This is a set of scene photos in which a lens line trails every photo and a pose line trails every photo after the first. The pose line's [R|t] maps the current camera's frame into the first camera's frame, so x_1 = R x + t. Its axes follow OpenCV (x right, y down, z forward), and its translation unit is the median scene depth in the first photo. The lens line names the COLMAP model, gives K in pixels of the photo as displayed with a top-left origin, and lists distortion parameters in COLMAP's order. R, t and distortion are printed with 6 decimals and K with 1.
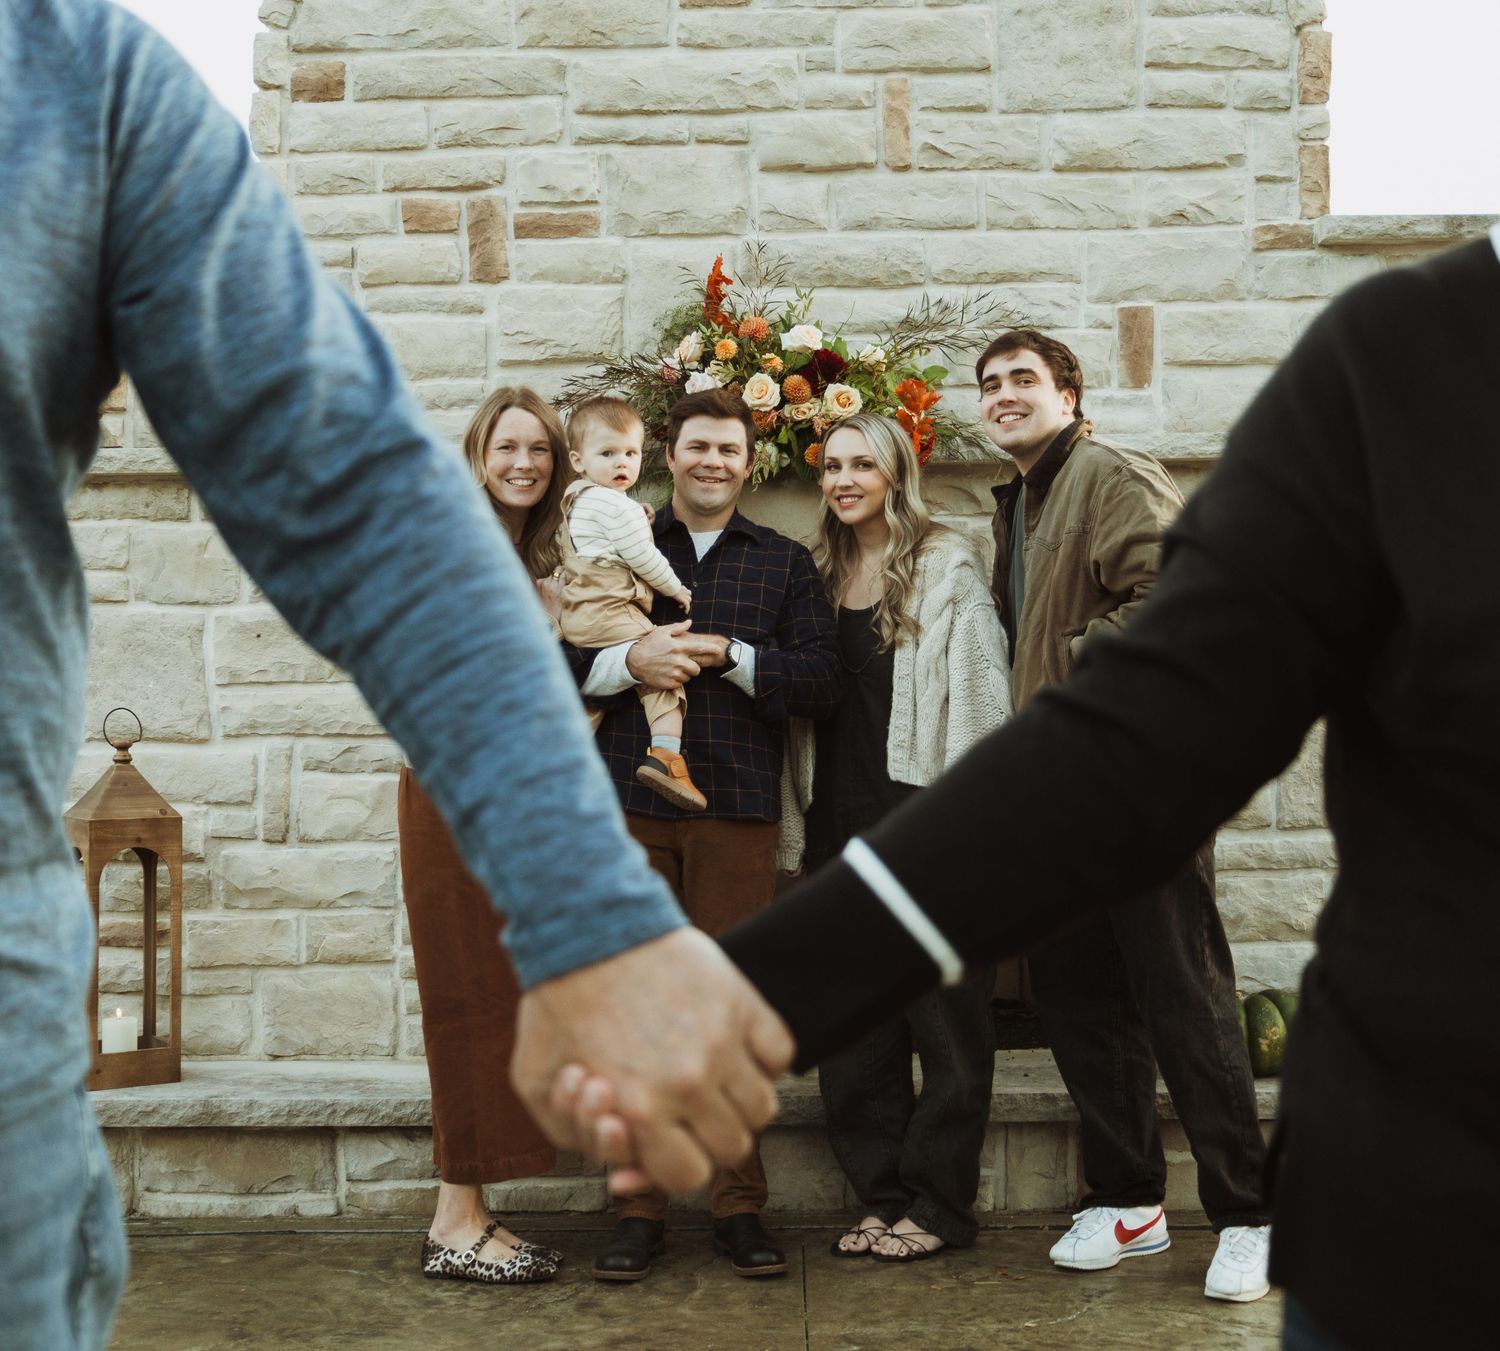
lens RADIAL K [[2142.1, 0, 784.8], [0, 2142.1, 640.2], [0, 0, 1]] dist [0.018642, 0.000000]
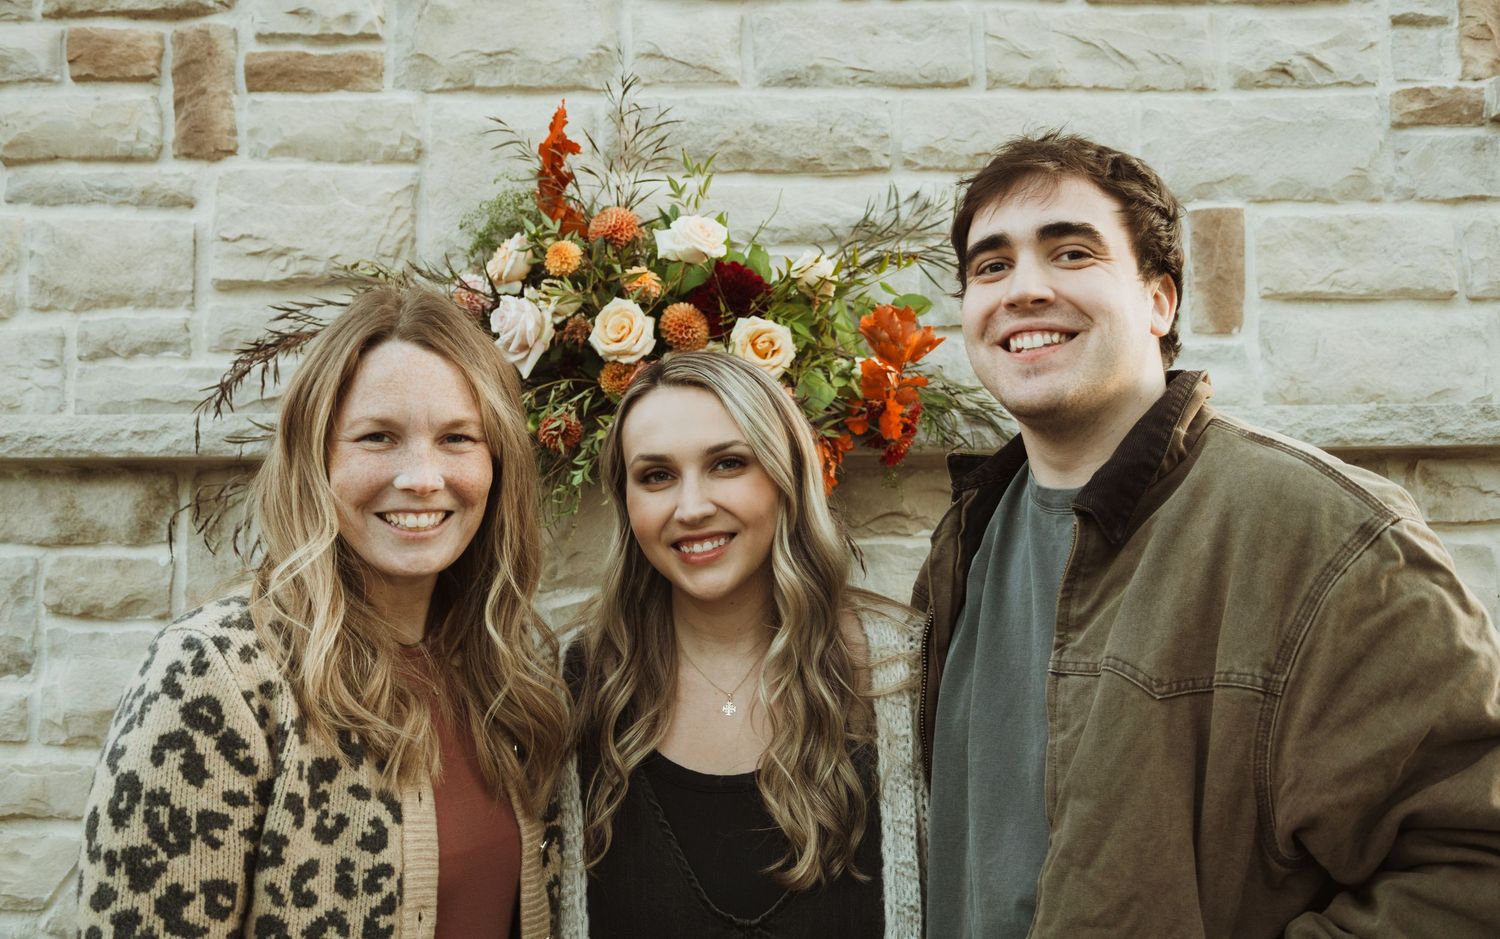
lens RADIAL K [[1232.6, 0, 779.4], [0, 1232.6, 443.4], [0, 0, 1]] dist [-0.009446, 0.001497]
pose [[0.999279, 0.006065, 0.037466, 0.018601], [-0.004089, 0.998608, -0.052594, -0.065027], [-0.037733, 0.052402, 0.997913, 0.638978]]
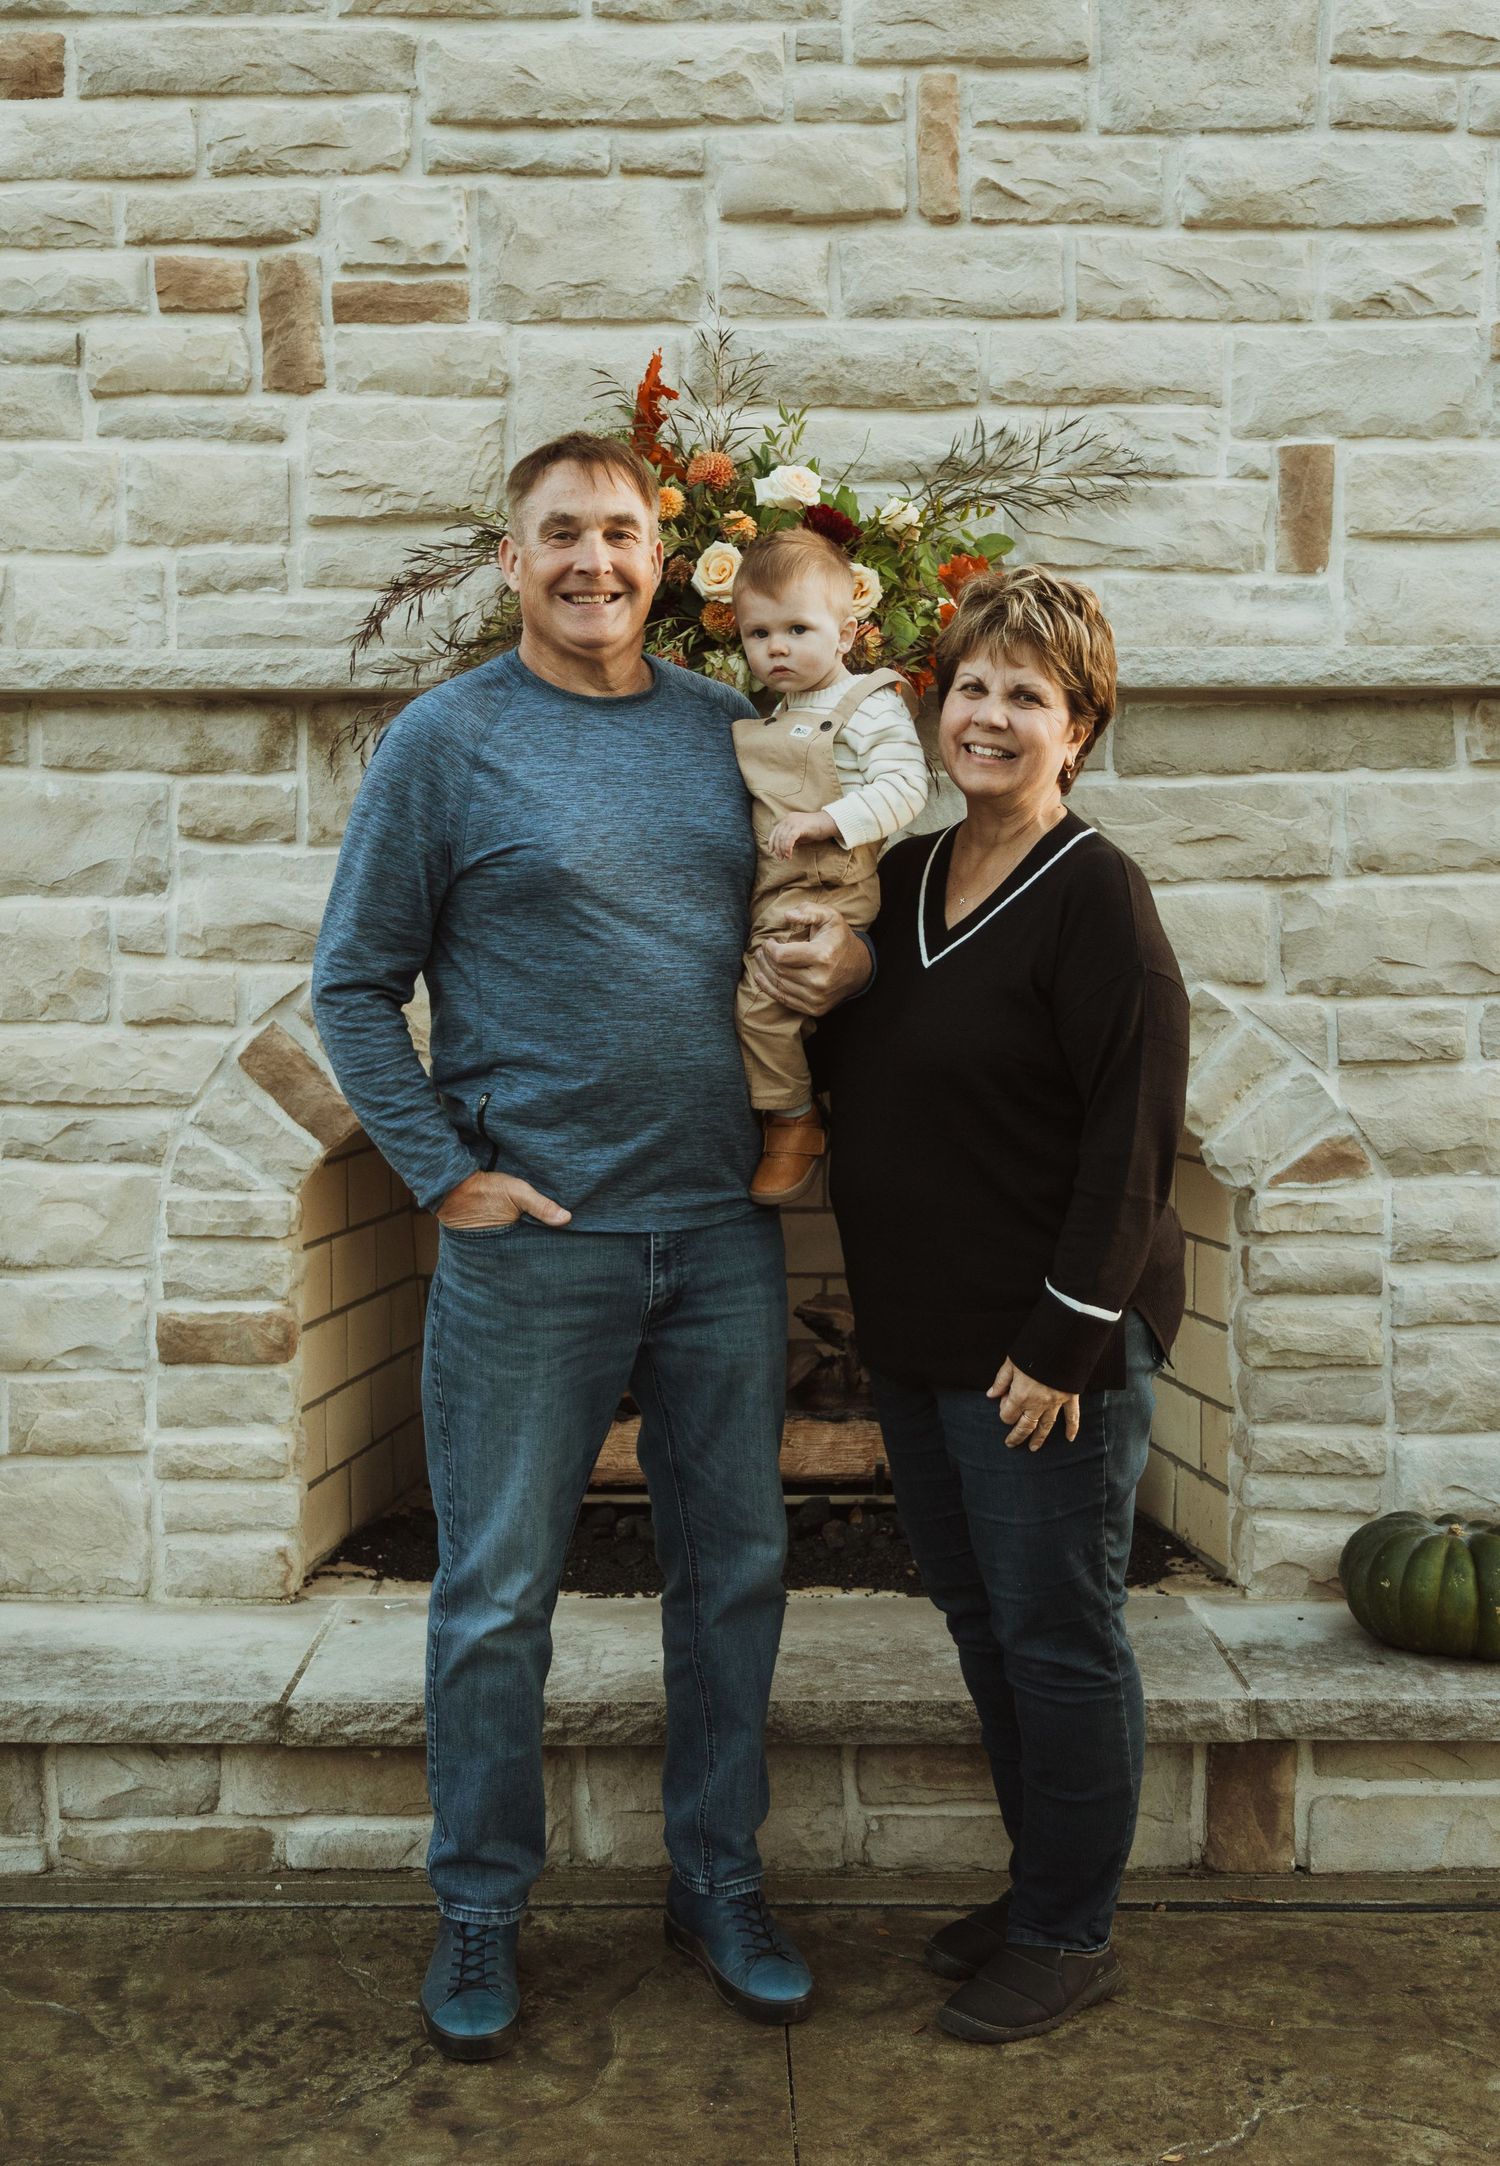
lens RADIAL K [[2415.0, 0, 751.0], [0, 2415.0, 1017.1], [0, 0, 1]] dist [0.001731, 0.000000]
pose [[0.999779, 0.009674, 0.018686, -0.014058], [-0.010922, 0.997632, 0.067910, -0.032399], [-0.017985, -0.068099, 0.997516, 0.272013]]
